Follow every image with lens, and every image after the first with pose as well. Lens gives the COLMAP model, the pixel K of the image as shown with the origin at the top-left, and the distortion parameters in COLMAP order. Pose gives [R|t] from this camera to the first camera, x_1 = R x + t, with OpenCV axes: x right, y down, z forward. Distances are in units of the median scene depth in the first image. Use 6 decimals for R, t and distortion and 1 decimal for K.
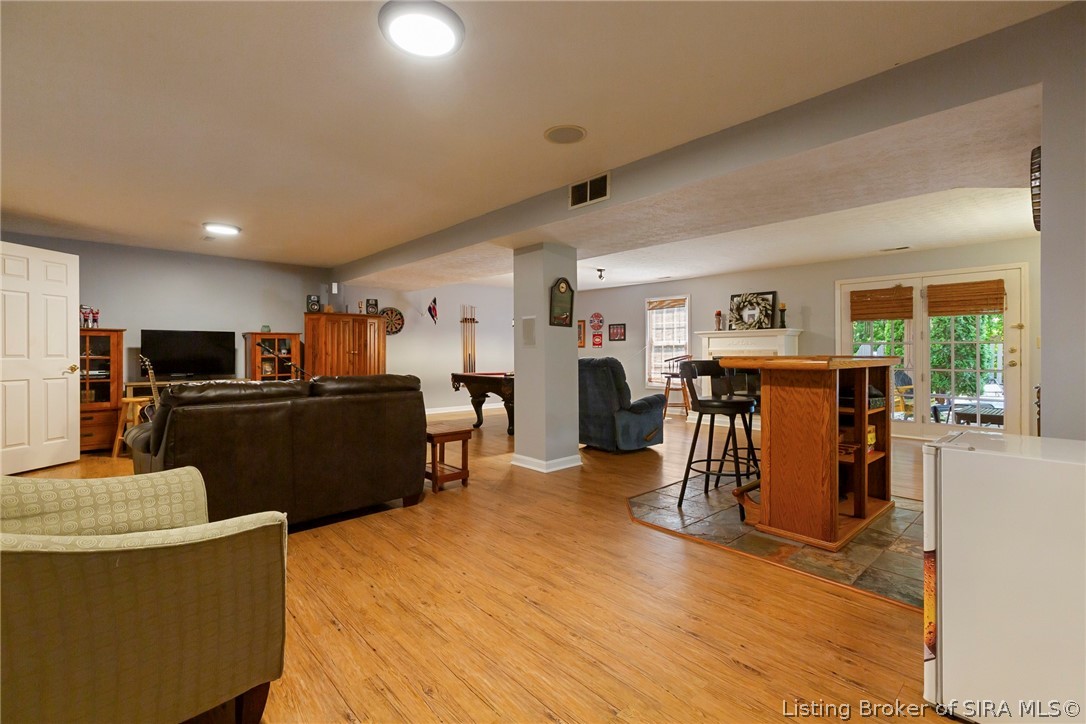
lens RADIAL K [[492.3, 0, 540.3], [0, 492.3, 357.0], [0, 0, 1]] dist [-0.002991, -0.000367]
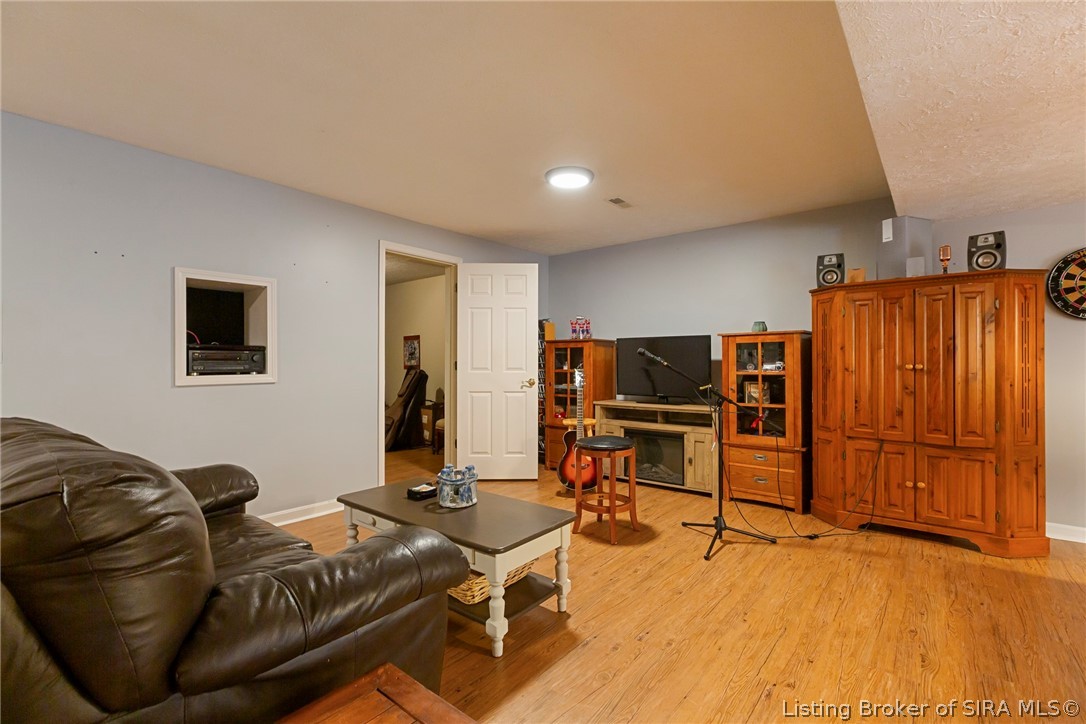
lens RADIAL K [[492.3, 0, 540.3], [0, 492.3, 359.1], [0, 0, 1]] dist [-0.002991, -0.000367]
pose [[0.127836, -0.005671, -0.991779, 0.004684], [-0.007926, 0.999946, -0.006740, -0.009271], [0.991764, 0.008722, 0.127784, 0.525270]]
